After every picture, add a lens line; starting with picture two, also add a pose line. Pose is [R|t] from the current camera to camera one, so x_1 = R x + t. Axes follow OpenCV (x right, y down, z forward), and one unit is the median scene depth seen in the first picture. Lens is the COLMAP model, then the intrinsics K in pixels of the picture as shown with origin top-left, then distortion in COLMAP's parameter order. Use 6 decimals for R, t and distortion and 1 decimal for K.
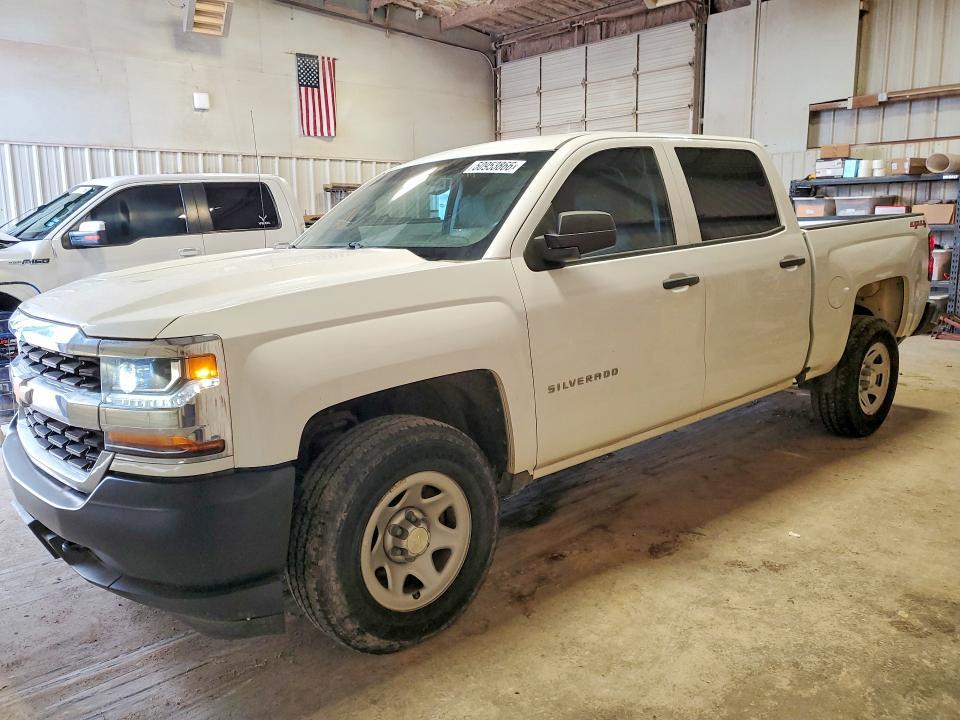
lens RADIAL K [[759.0, 0, 480.0], [0, 759.0, 360.0], [0, 0, 1]] dist [0.026251, 0.007527]
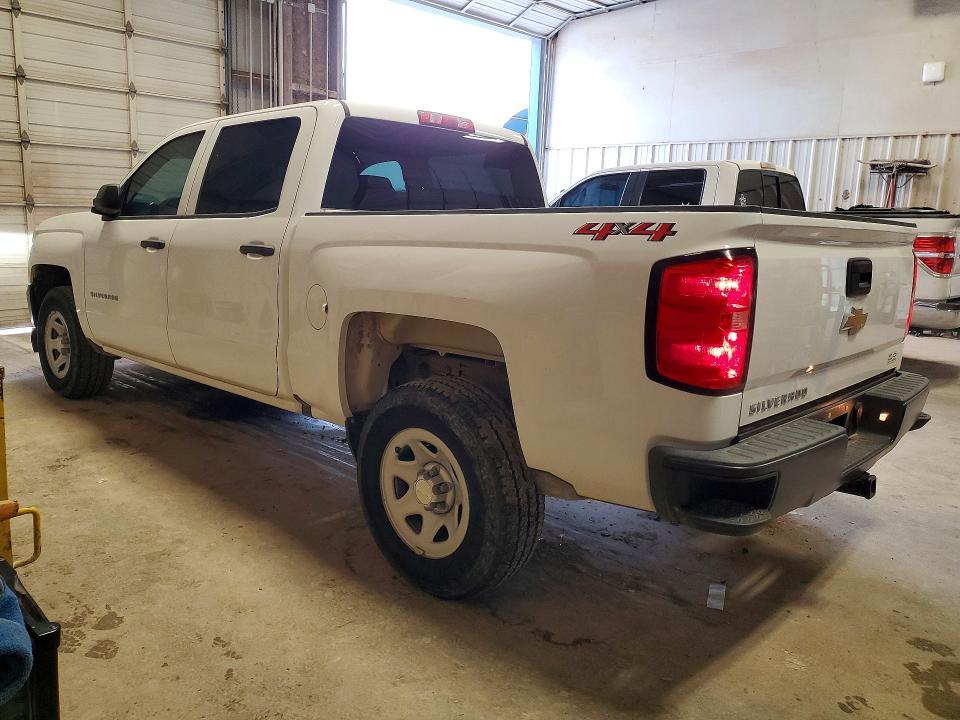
lens RADIAL K [[803.6, 0, 480.0], [0, 803.6, 360.0], [0, 0, 1]] dist [0.009568, 0.006819]
pose [[0.060452, 0.204915, -0.976911, 1.375219], [-0.214107, 0.958583, 0.187821, -0.241292], [0.974938, 0.197809, 0.101822, 1.232260]]
